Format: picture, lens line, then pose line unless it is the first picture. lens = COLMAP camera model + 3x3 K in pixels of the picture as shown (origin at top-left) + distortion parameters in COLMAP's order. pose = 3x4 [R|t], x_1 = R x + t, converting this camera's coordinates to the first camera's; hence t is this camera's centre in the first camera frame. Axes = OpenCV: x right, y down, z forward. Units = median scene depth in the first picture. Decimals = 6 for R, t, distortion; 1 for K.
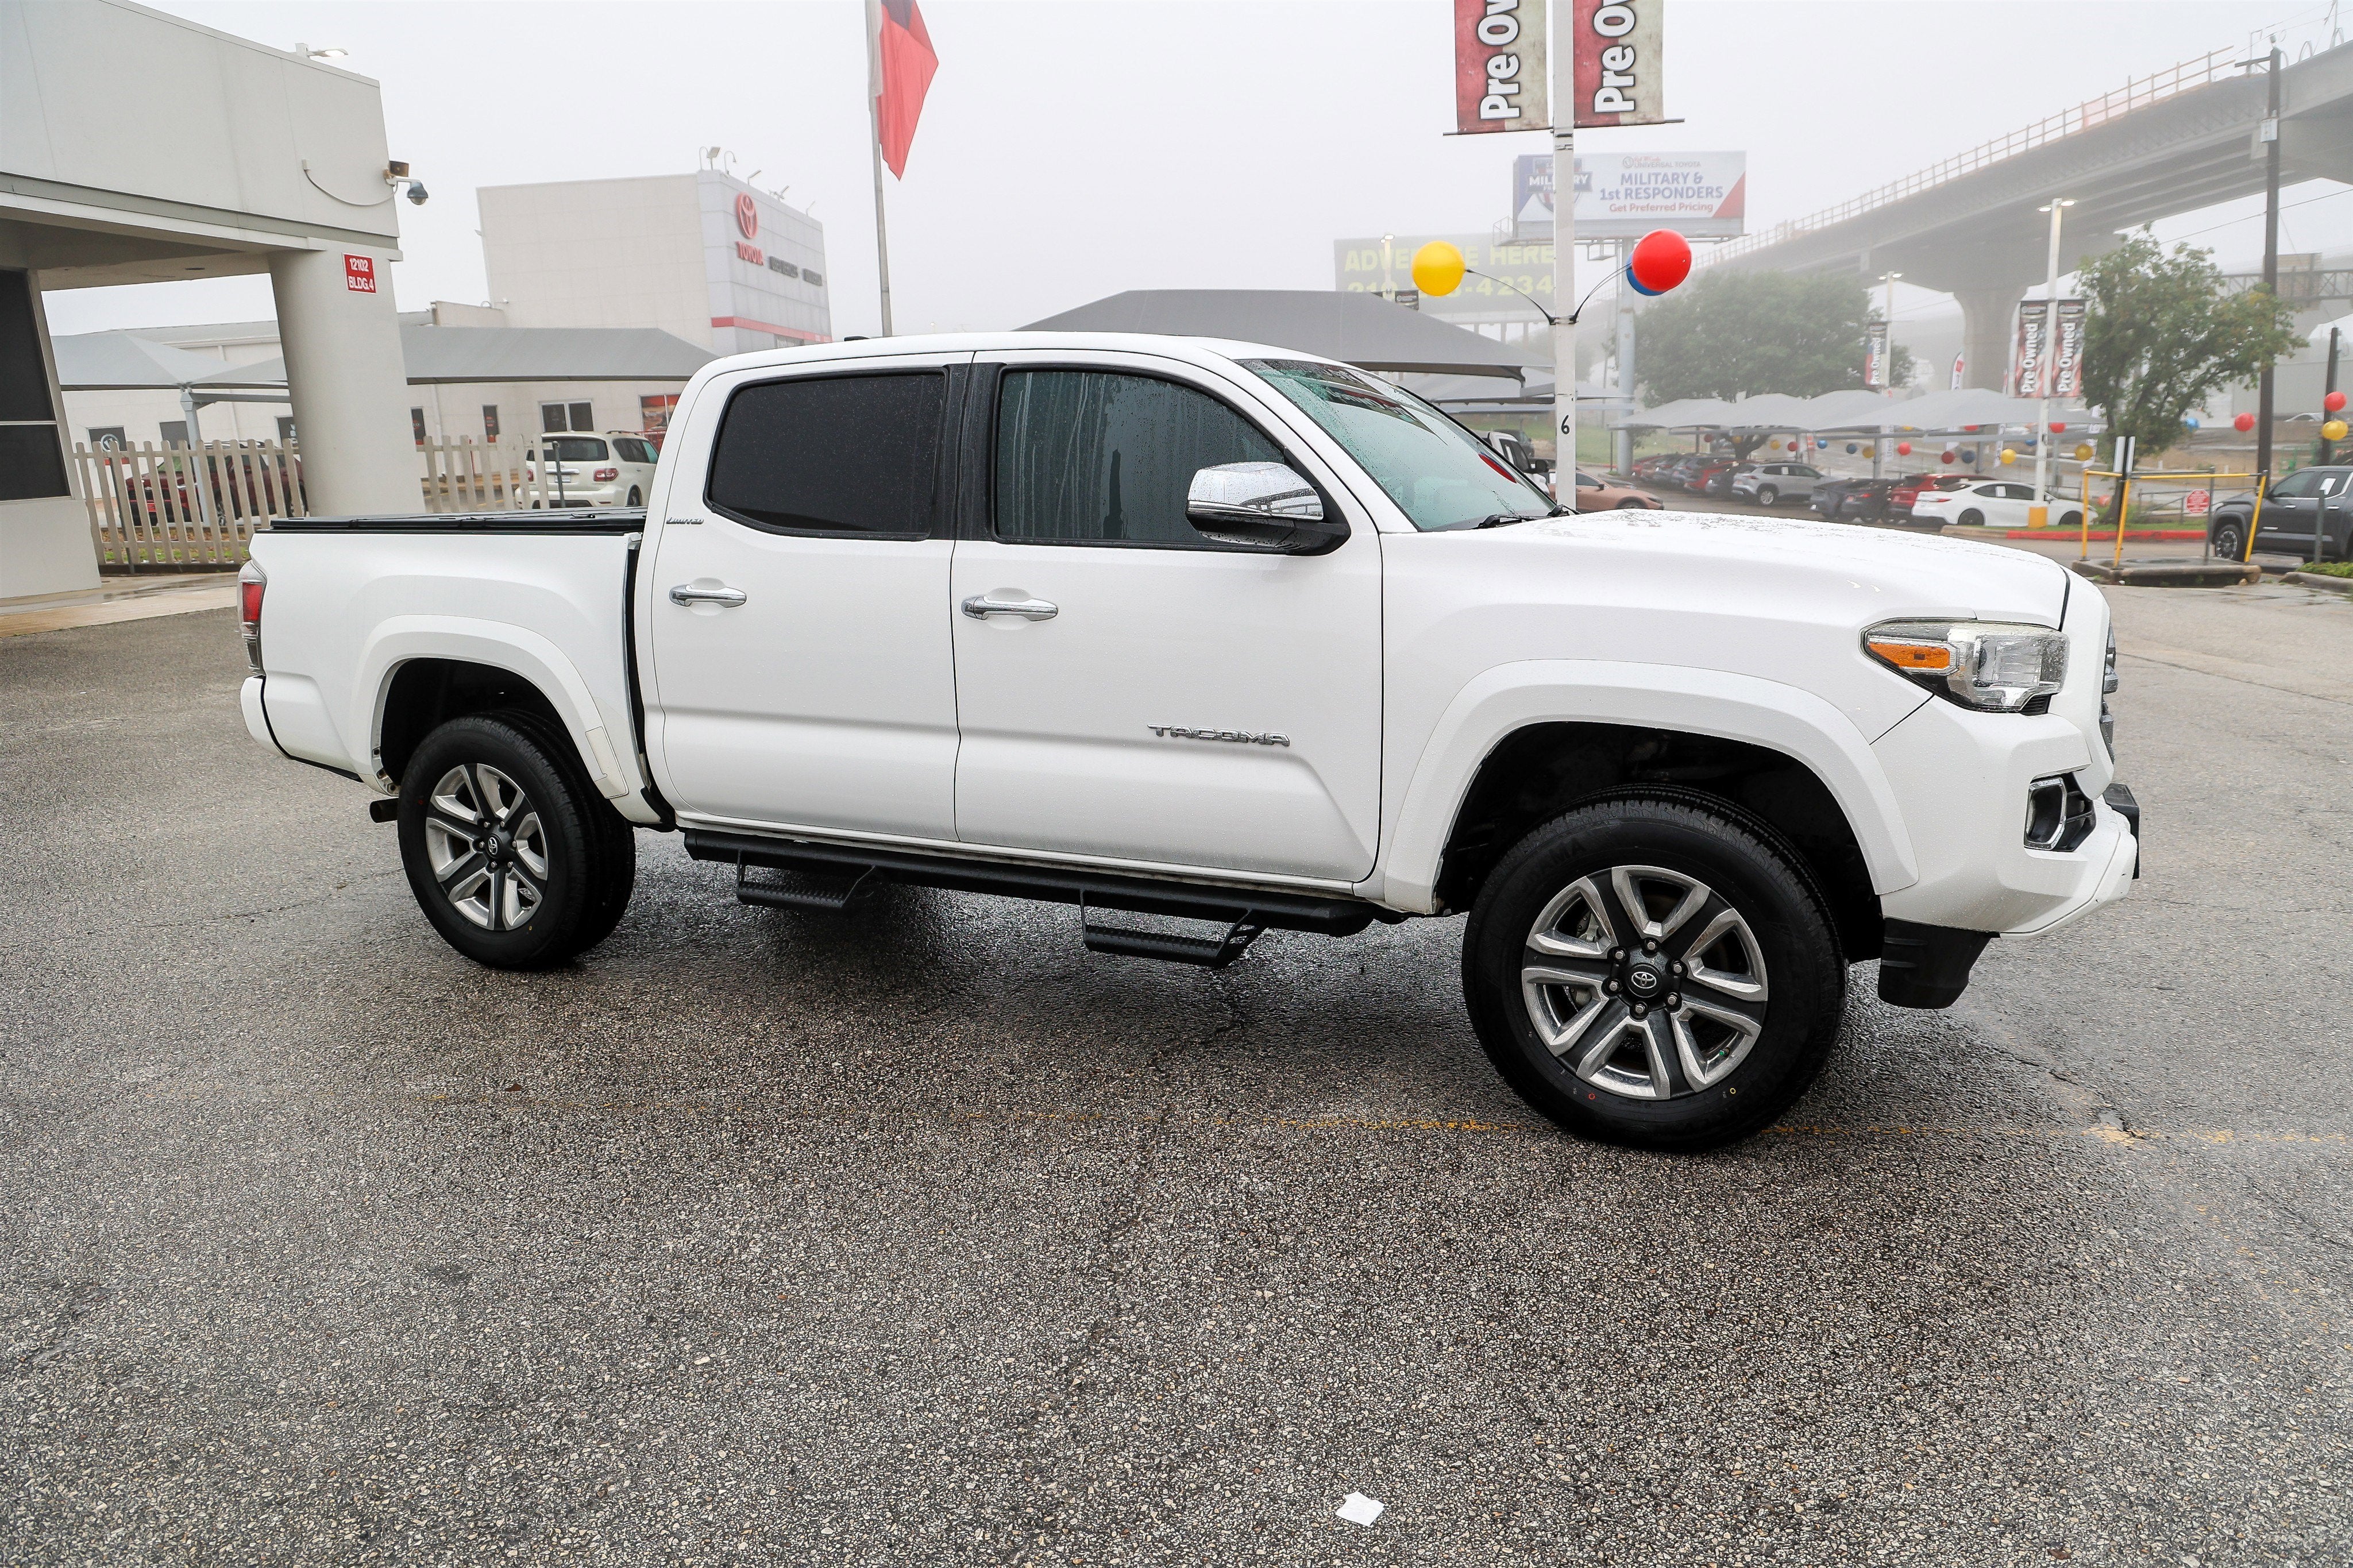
lens RADIAL K [[1660.5, 0, 1182.3], [0, 1660.5, 790.6], [0, 0, 1]] dist [-0.092937, 0.065013]
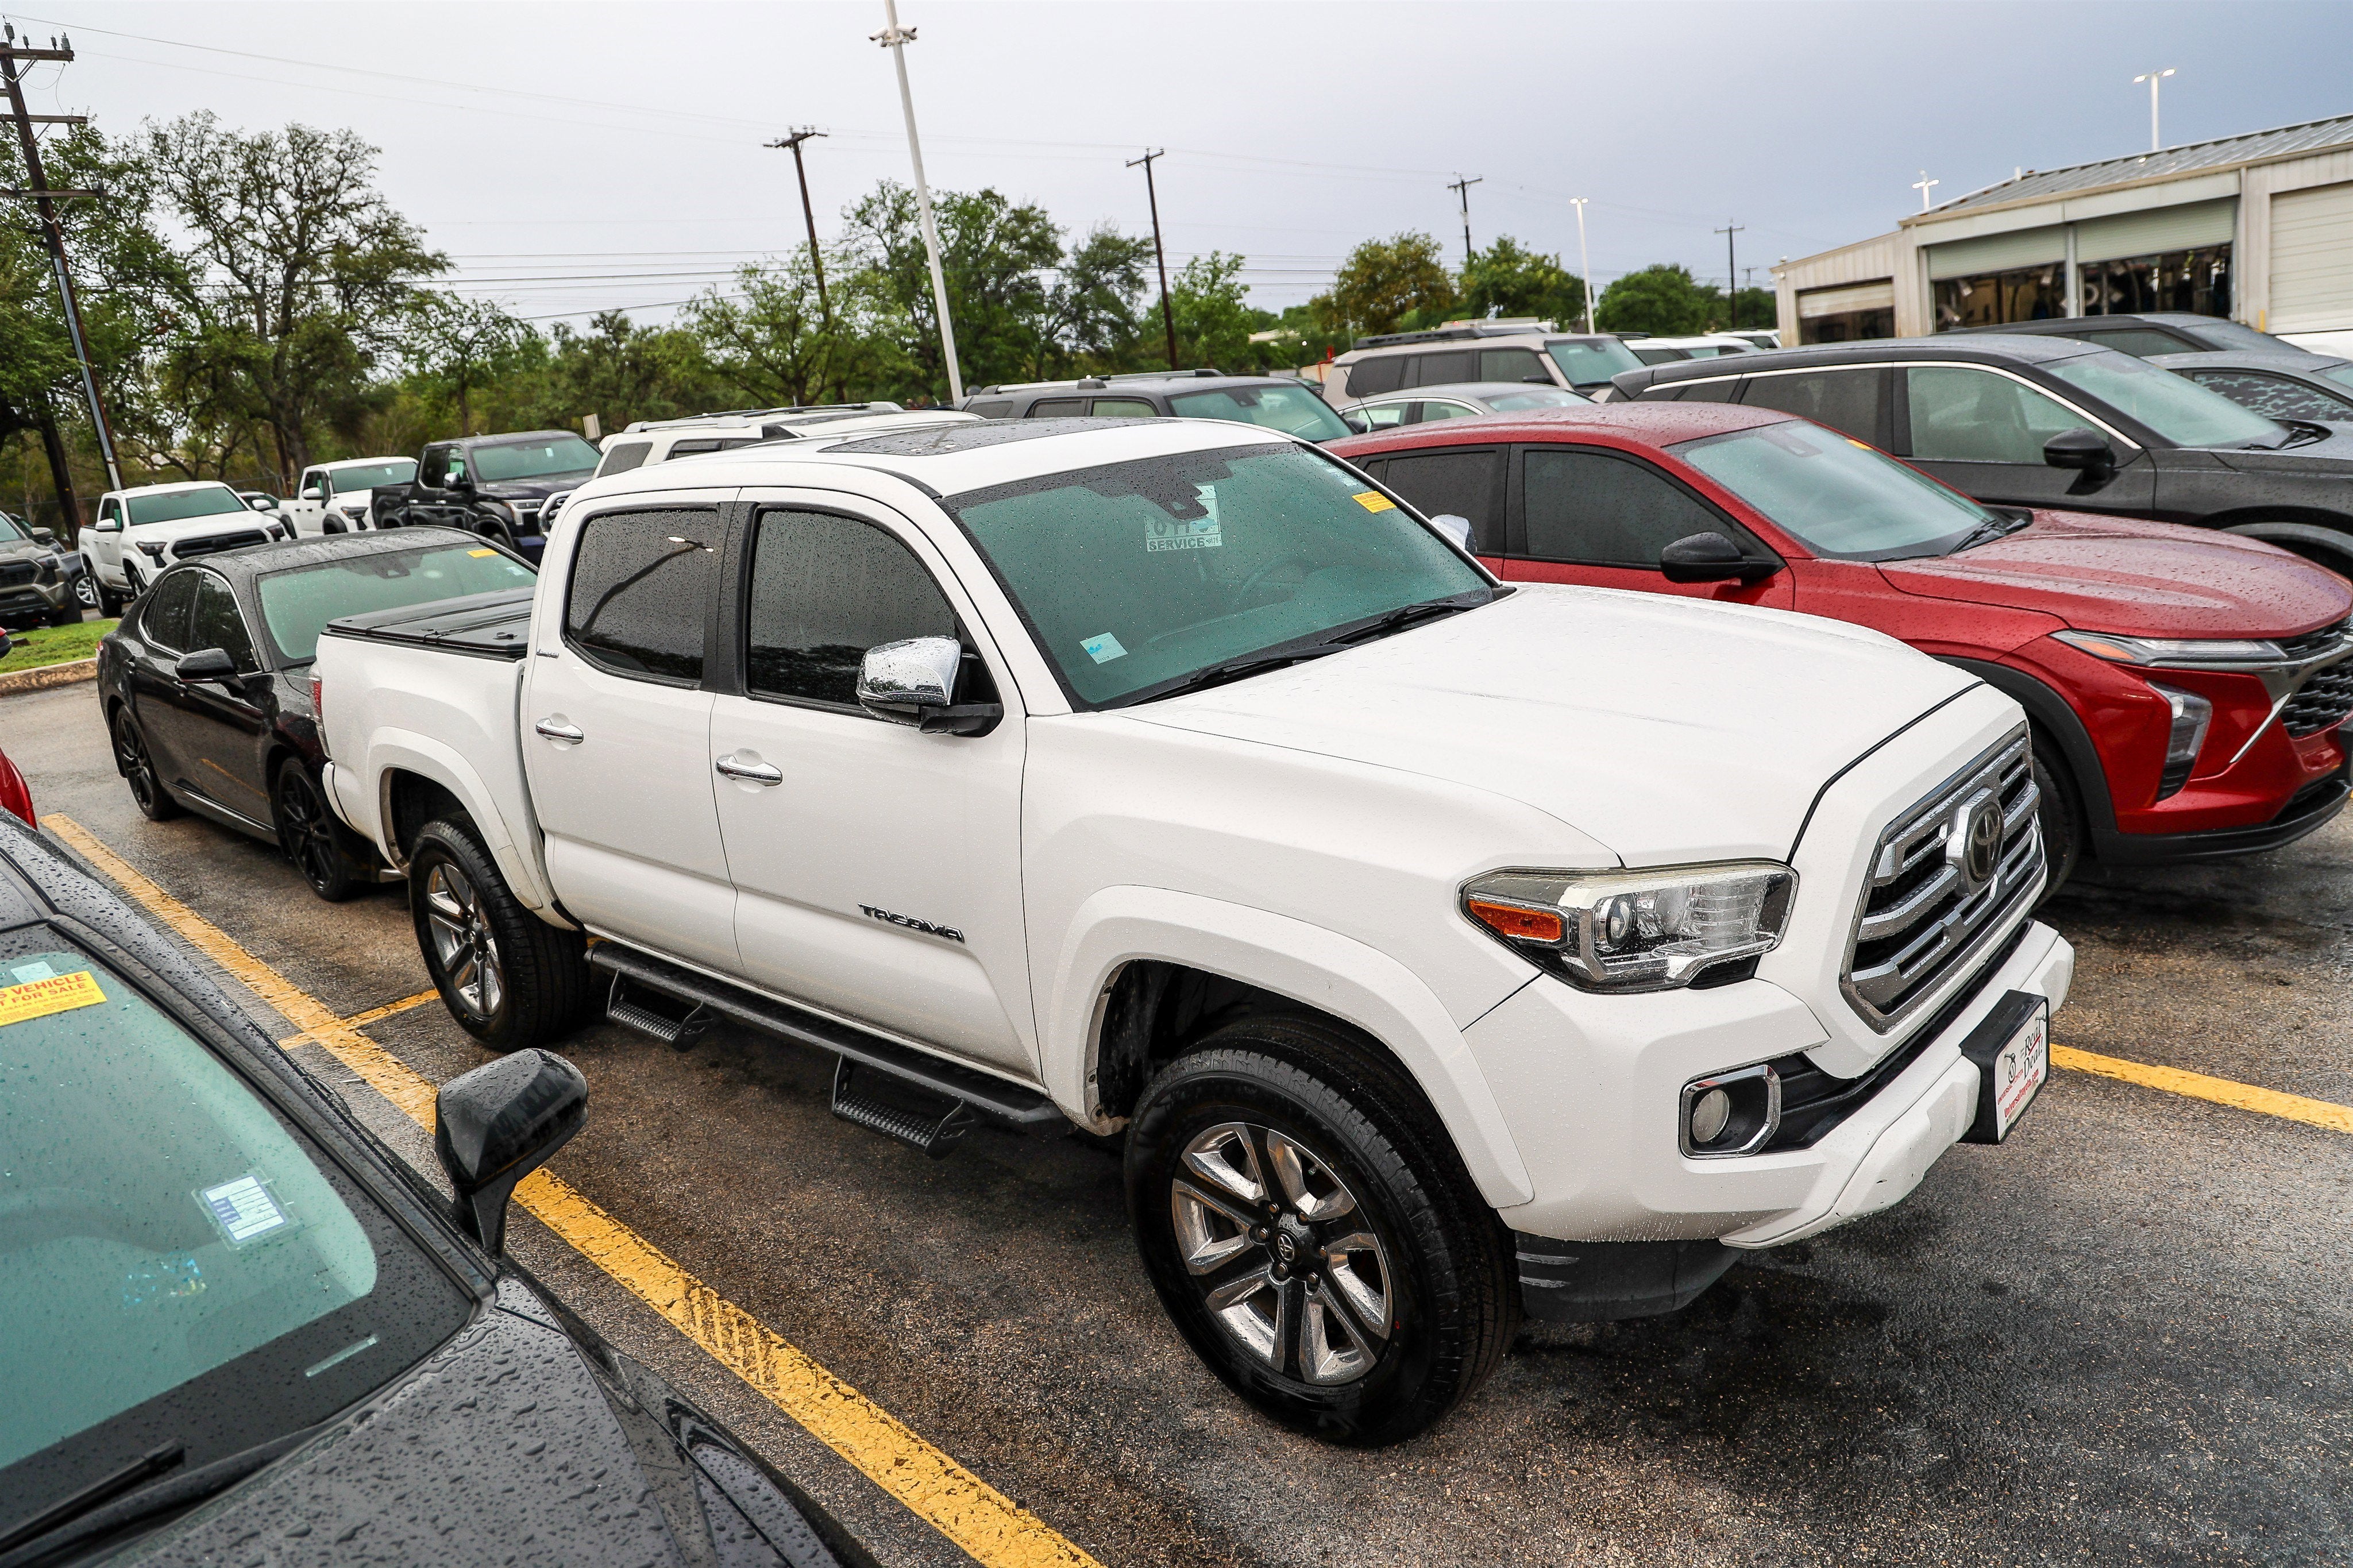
lens RADIAL K [[1646.8, 0, 1187.1], [0, 1646.8, 802.7], [0, 0, 1]] dist [-0.097888, 0.074519]
pose [[0.953511, 0.004537, -0.301325, 0.090120], [0.023085, 0.995849, 0.088045, -0.035830], [0.300474, -0.090908, 0.949448, 0.036295]]
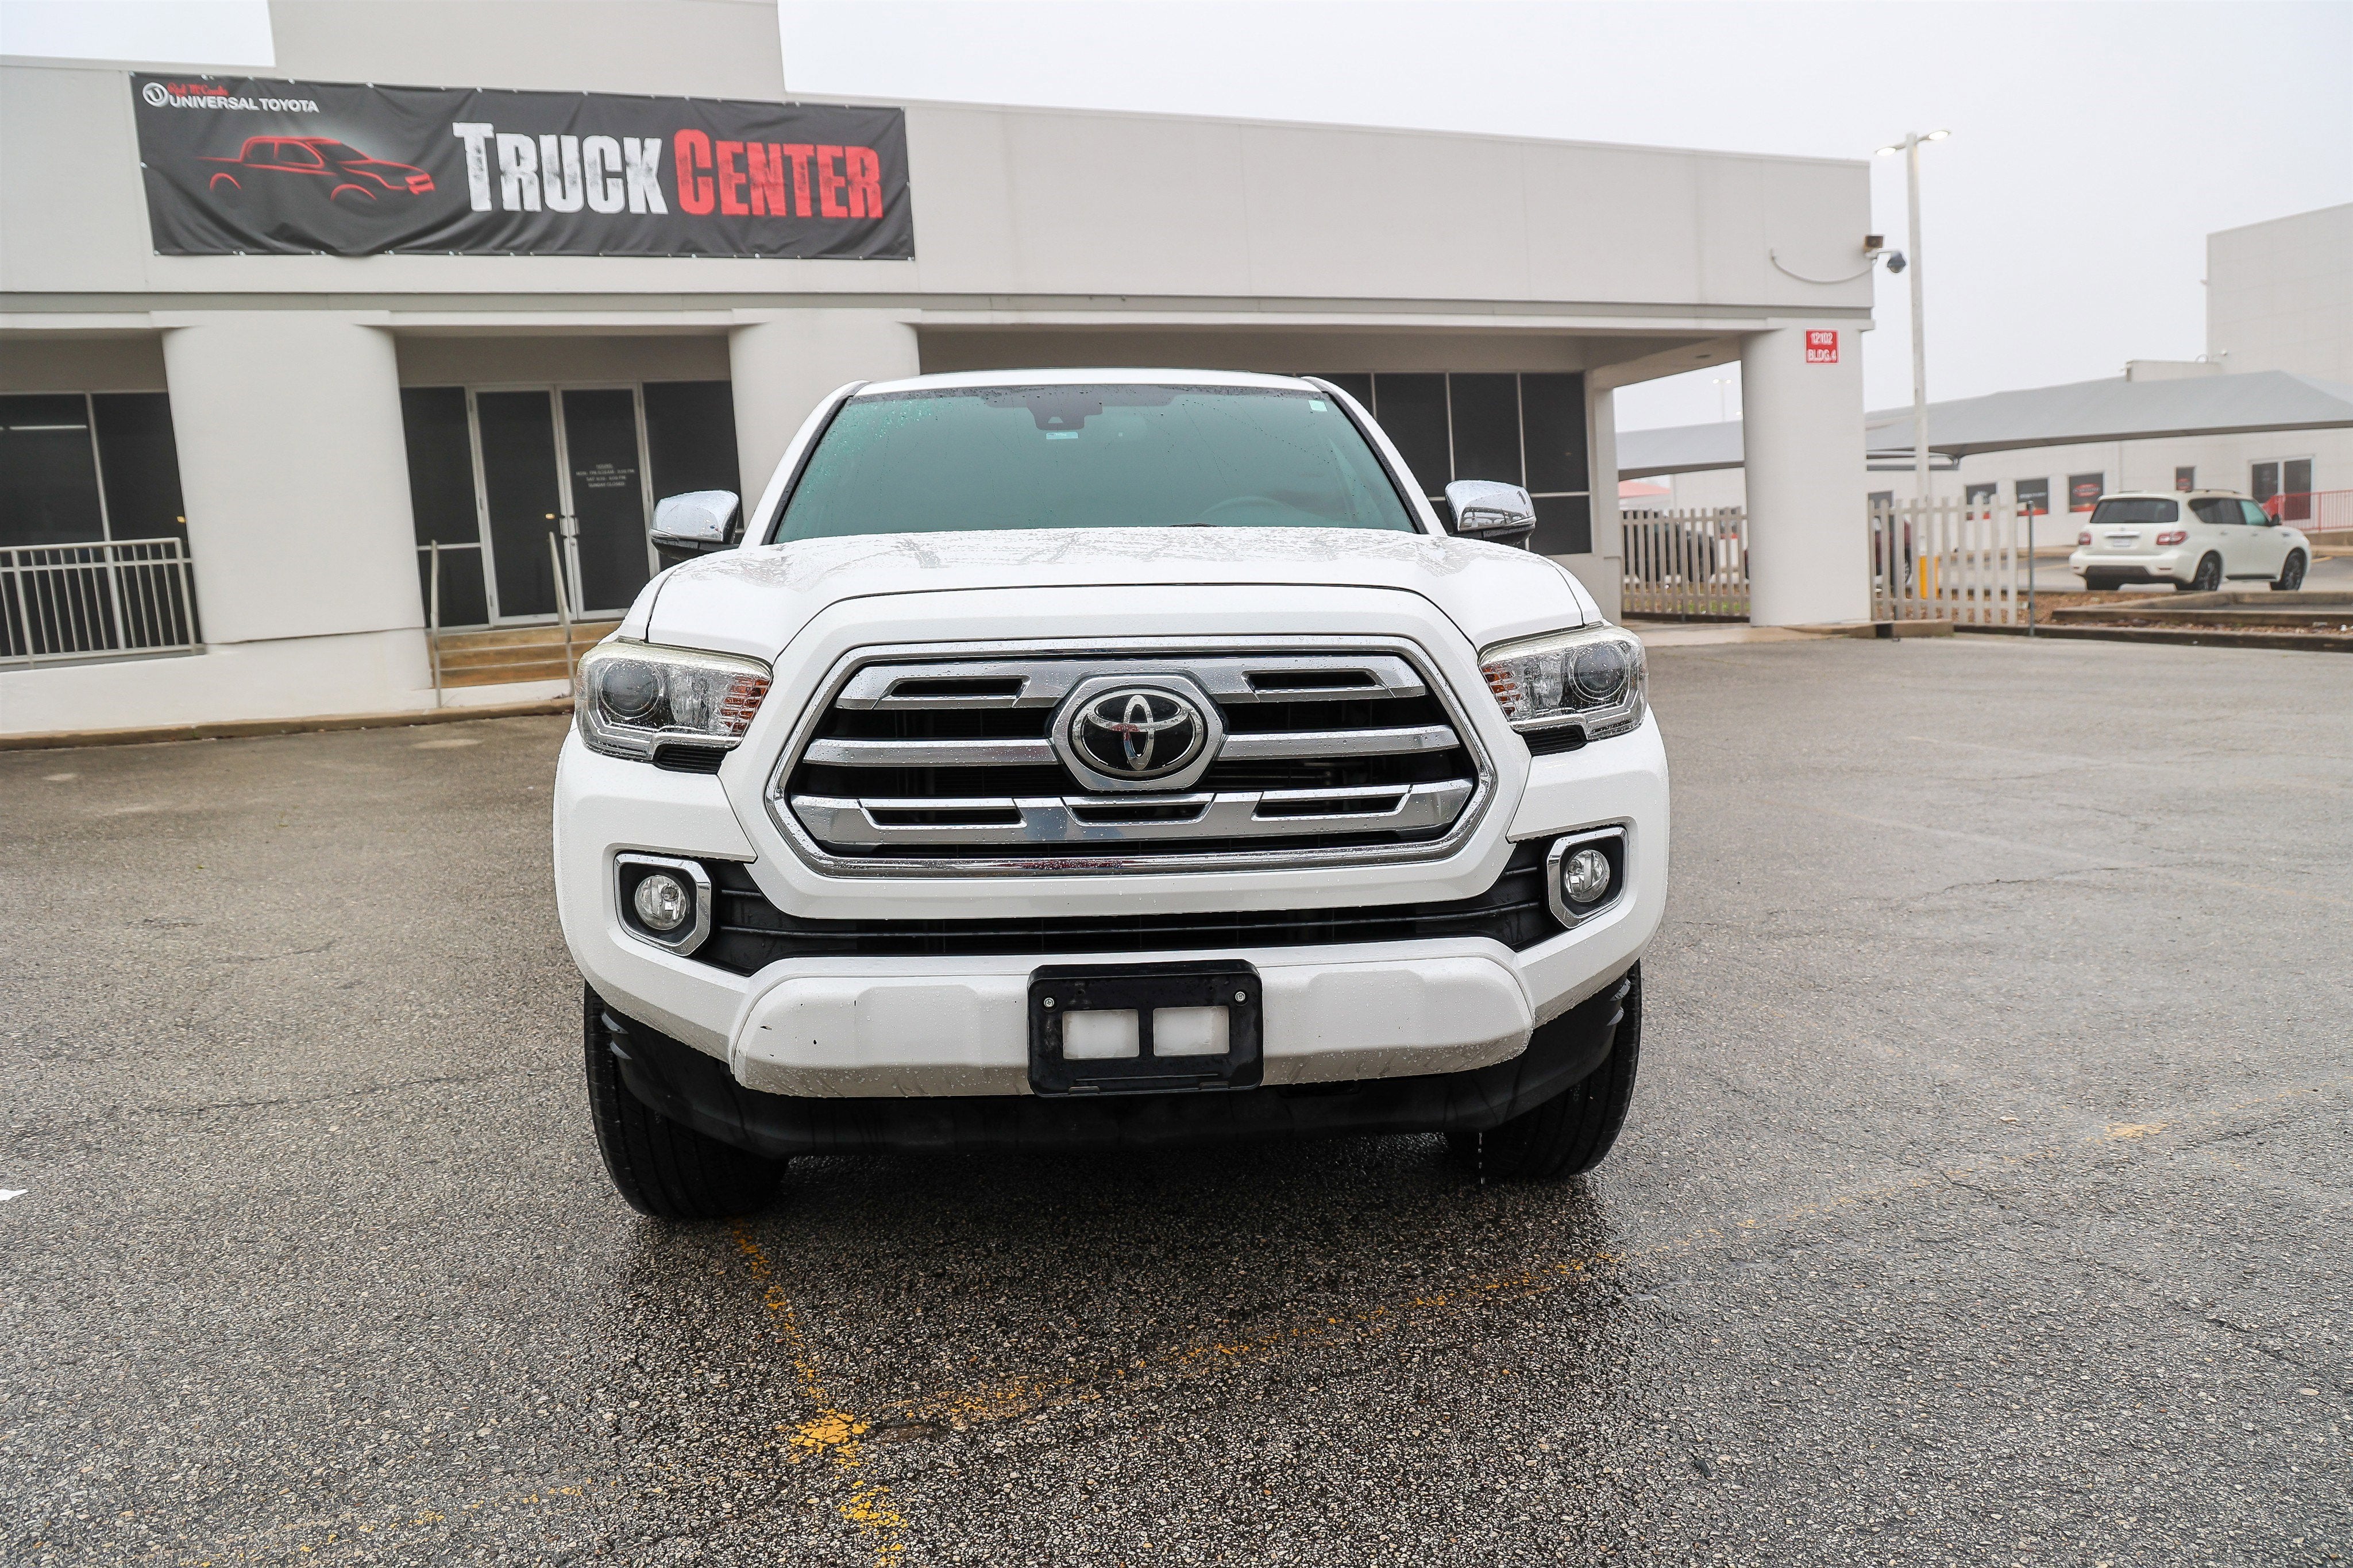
lens RADIAL K [[1601.9, 0, 1166.6], [0, 1601.9, 790.6], [0, 0, 1]] dist [-0.057364, 0.041425]
pose [[0.489995, 0.123145, -0.862984, 0.222094], [-0.155823, 0.986400, 0.052281, -0.019435], [0.857685, 0.108856, 0.502520, 0.143924]]
